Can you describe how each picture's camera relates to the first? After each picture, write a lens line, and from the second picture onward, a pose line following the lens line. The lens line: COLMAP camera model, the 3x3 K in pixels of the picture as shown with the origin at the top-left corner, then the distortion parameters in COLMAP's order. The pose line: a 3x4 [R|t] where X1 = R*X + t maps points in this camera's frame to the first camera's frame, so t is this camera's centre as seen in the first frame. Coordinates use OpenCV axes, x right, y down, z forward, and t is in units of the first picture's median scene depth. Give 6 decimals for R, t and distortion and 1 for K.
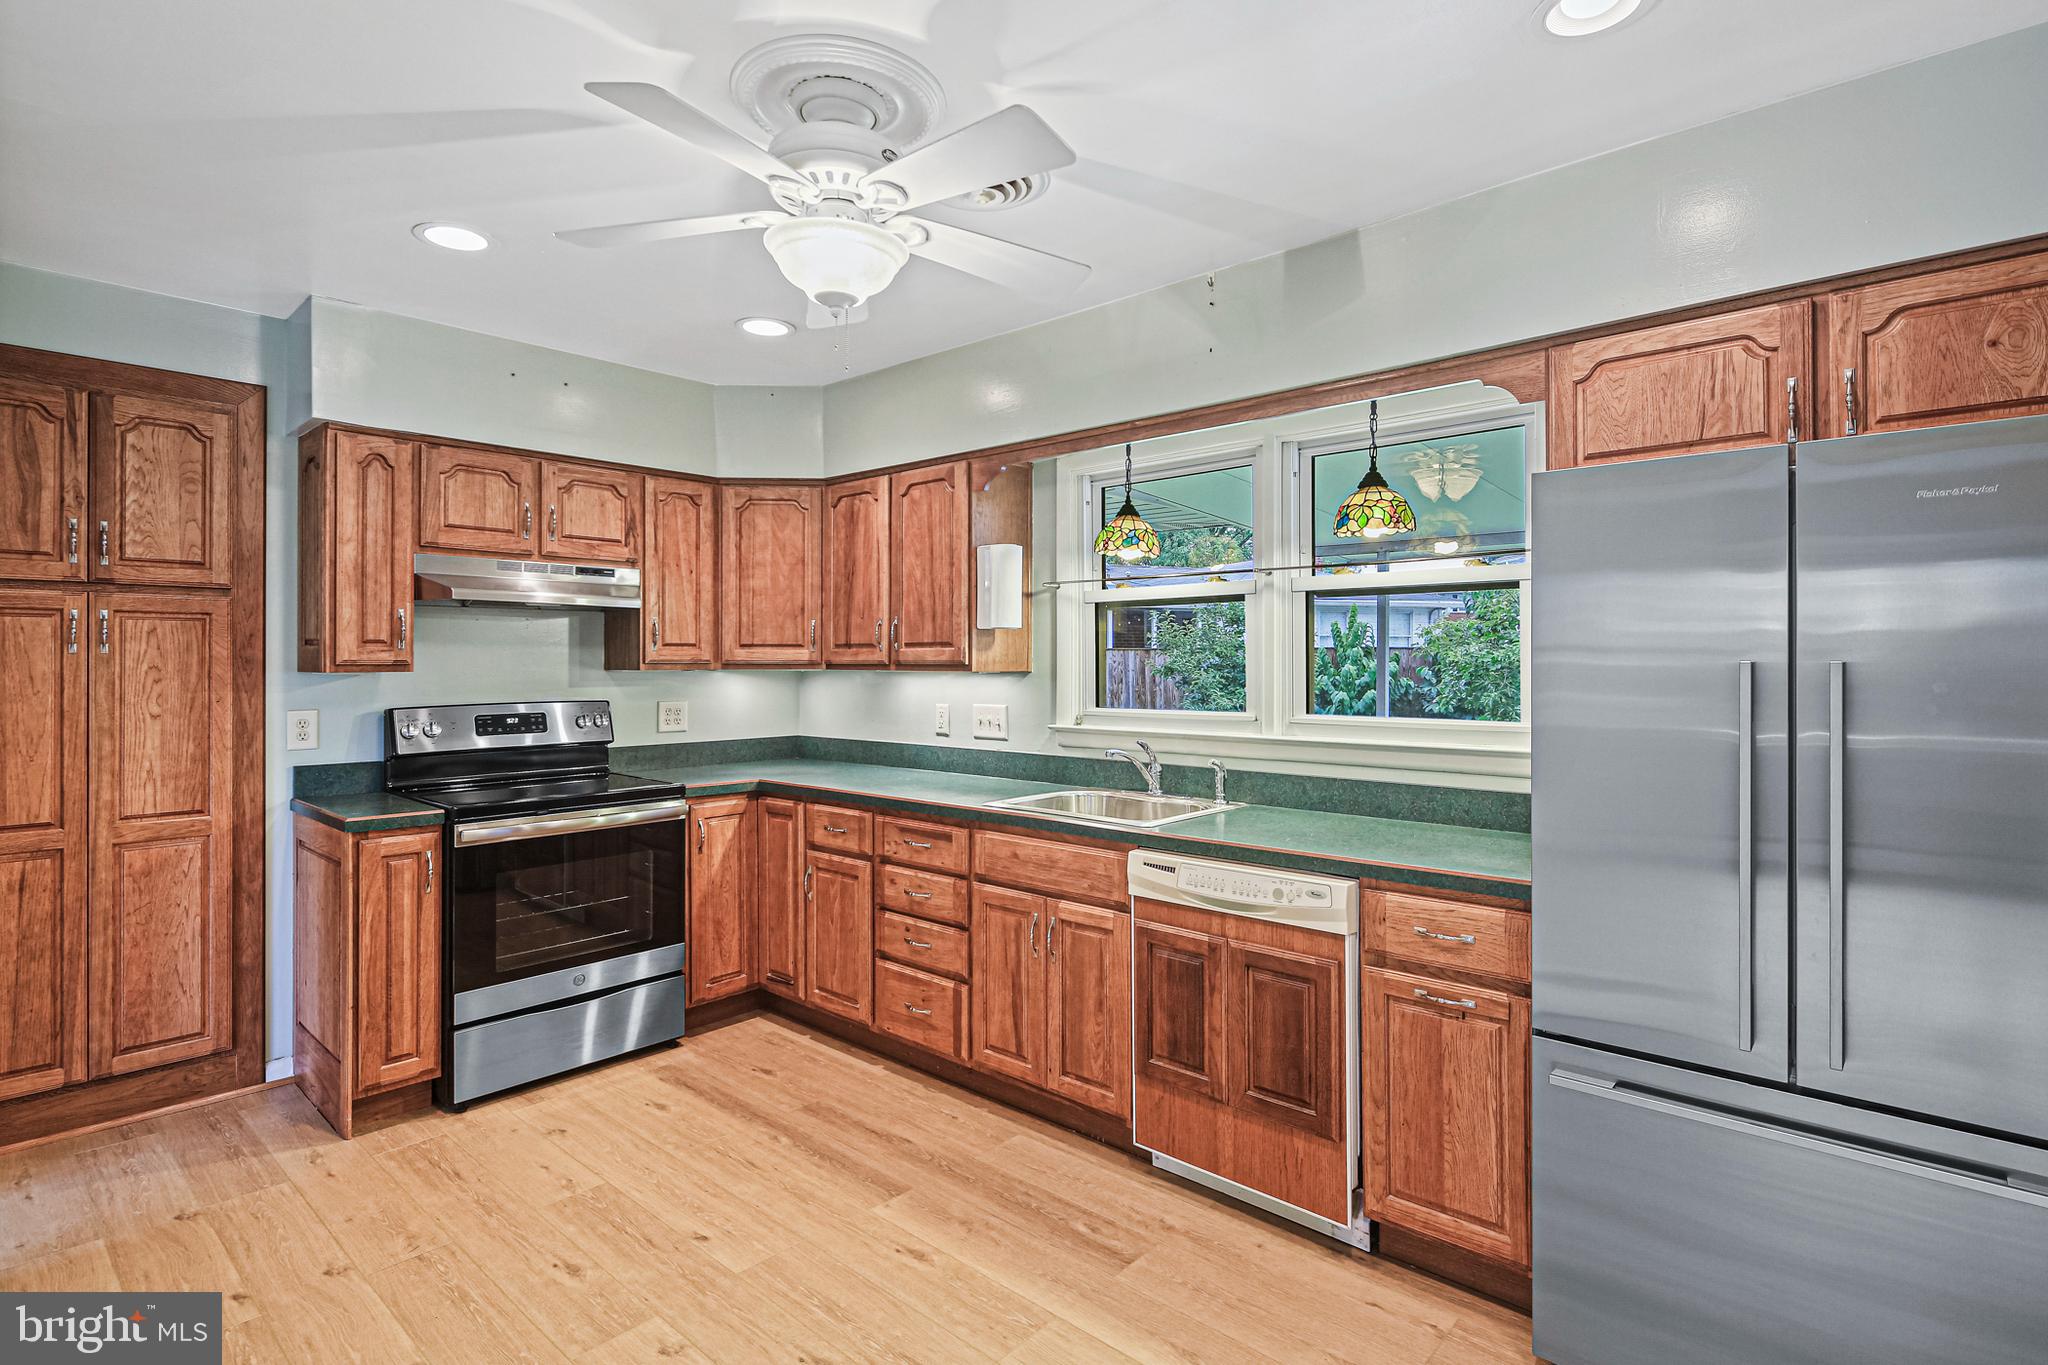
lens RADIAL K [[1013.6, 0, 1028.6], [0, 1013.6, 660.7], [0, 0, 1]] dist [0.002257, -0.001435]
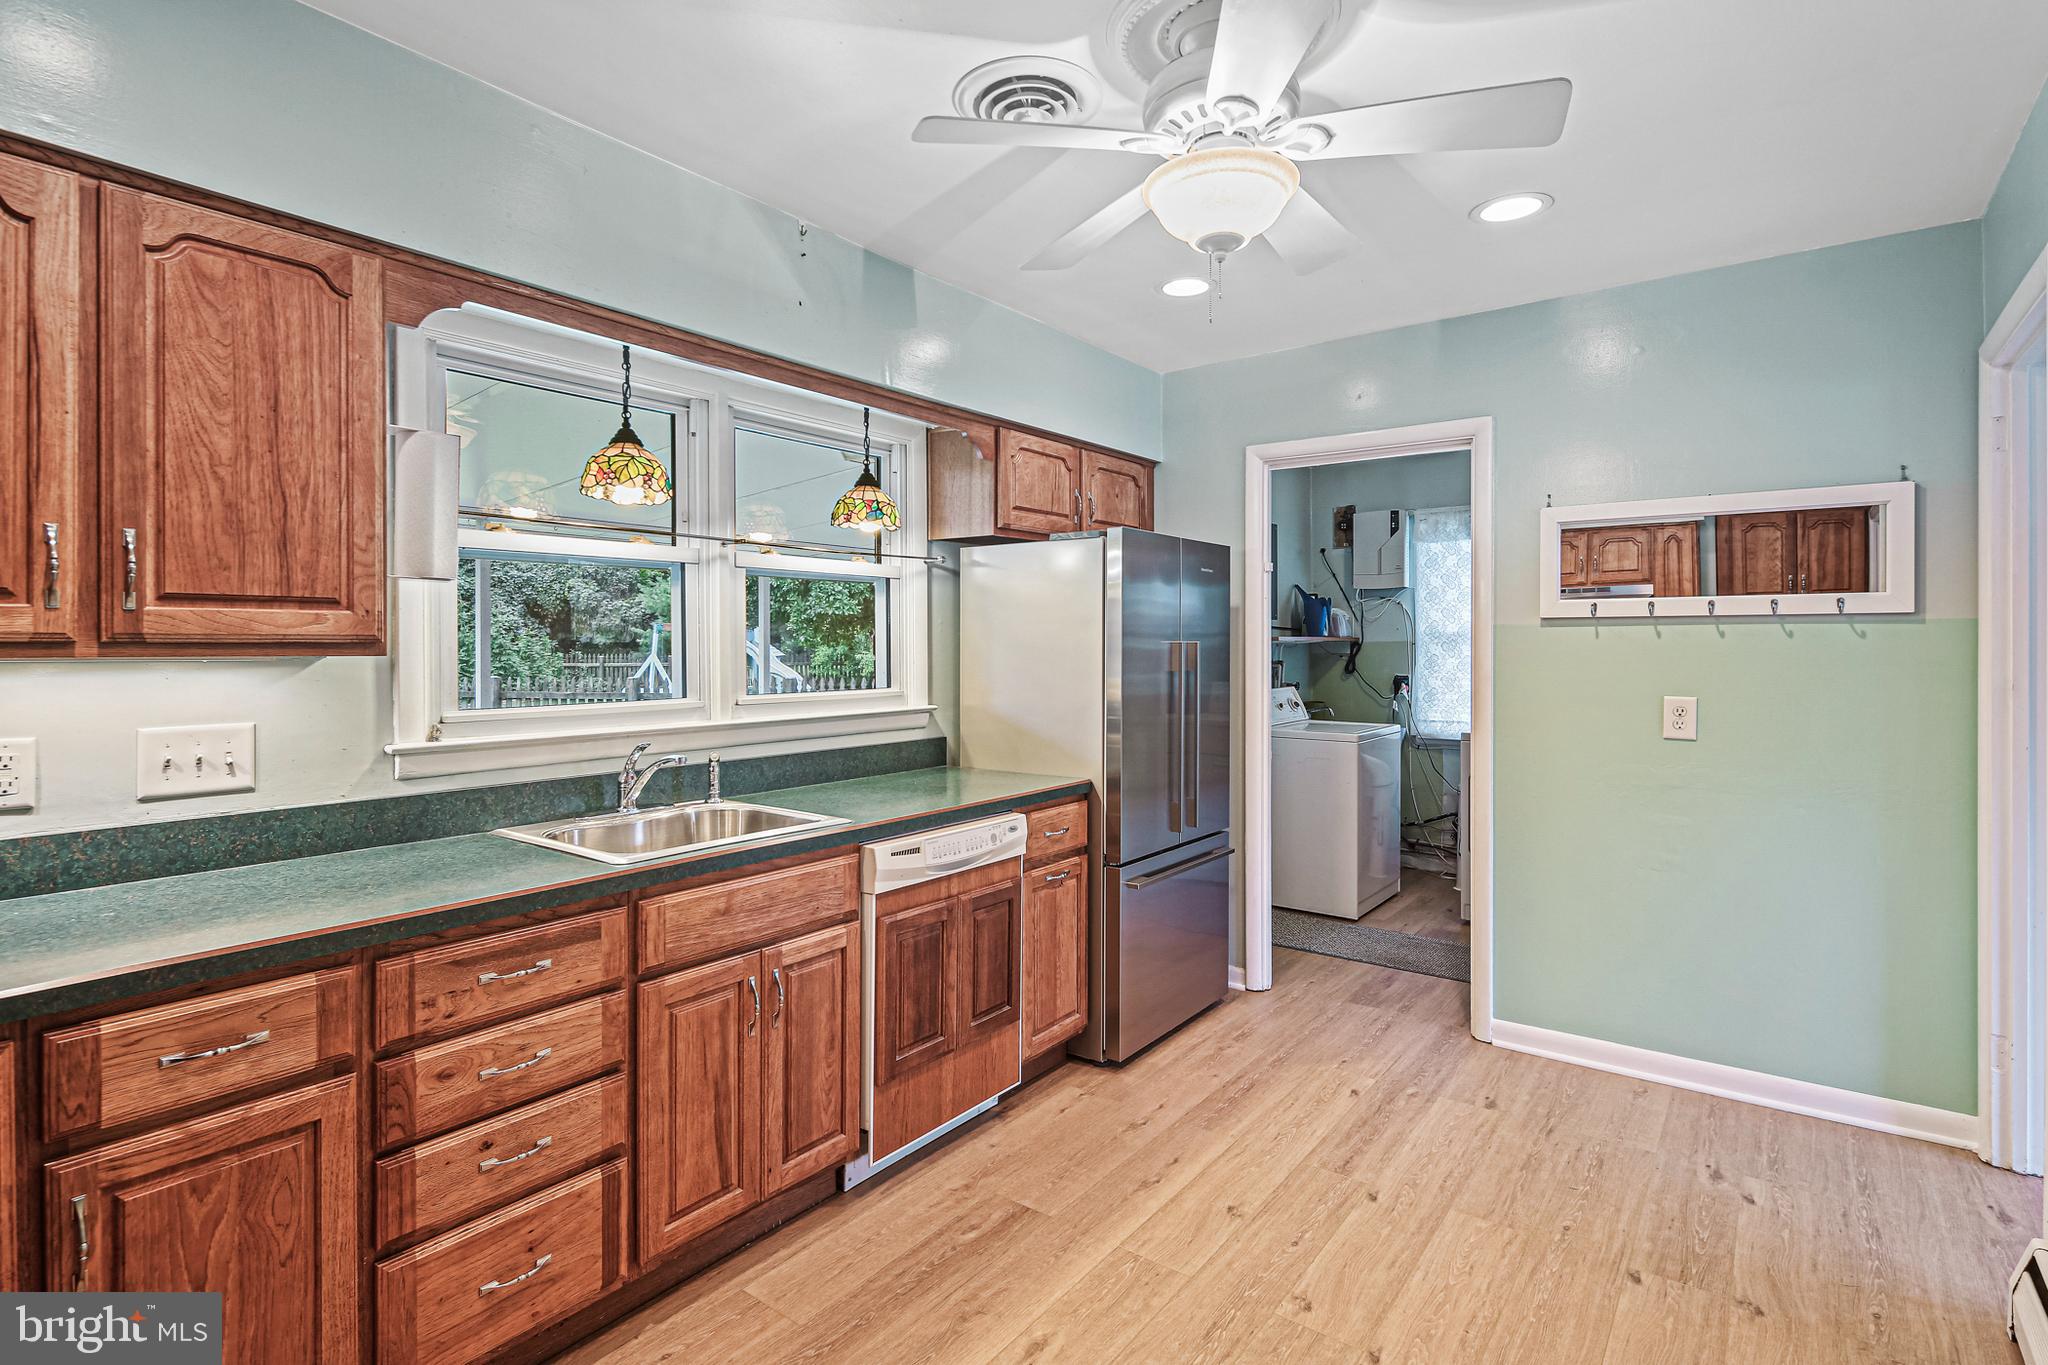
lens RADIAL K [[1015.7, 0, 1023.4], [0, 1015.7, 646.1], [0, 0, 1]] dist [0.002507, -0.001689]
pose [[-0.084268, -0.000607, 0.996443, -0.720150], [-0.001779, 0.999998, 0.000459, 0.005316], [-0.996442, -0.001734, -0.084269, 0.826214]]
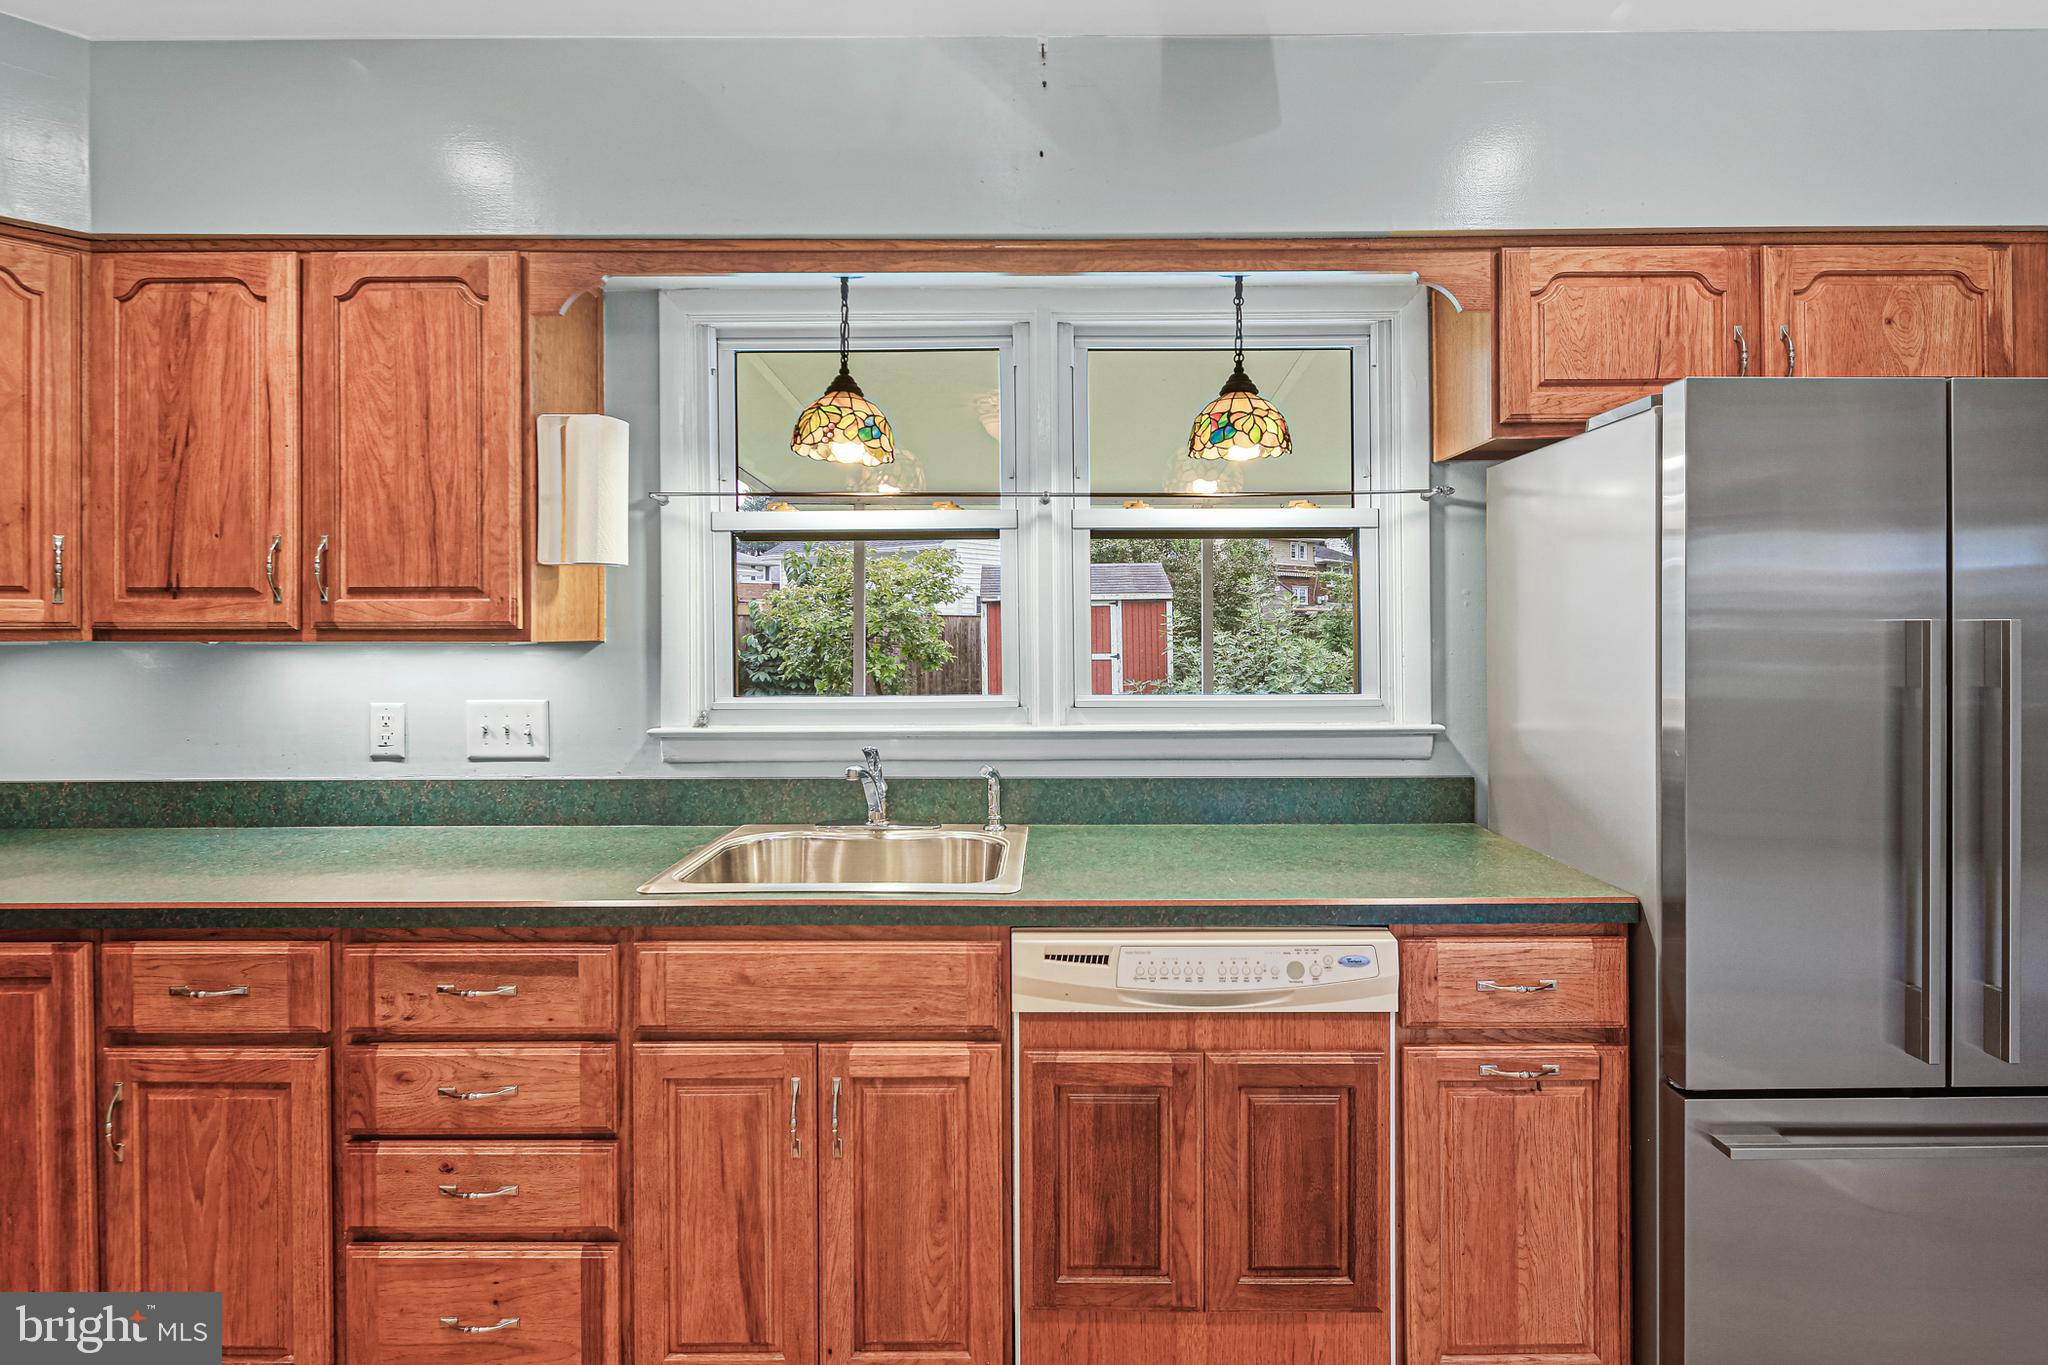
lens RADIAL K [[1002.8, 0, 1039.8], [0, 1002.8, 633.4], [0, 0, 1]] dist [0.001870, -0.001728]
pose [[0.746060, -0.003287, 0.665870, -0.245383], [0.001156, 0.999993, 0.003641, 0.005153], [-0.665877, -0.001947, 0.746059, 0.482012]]
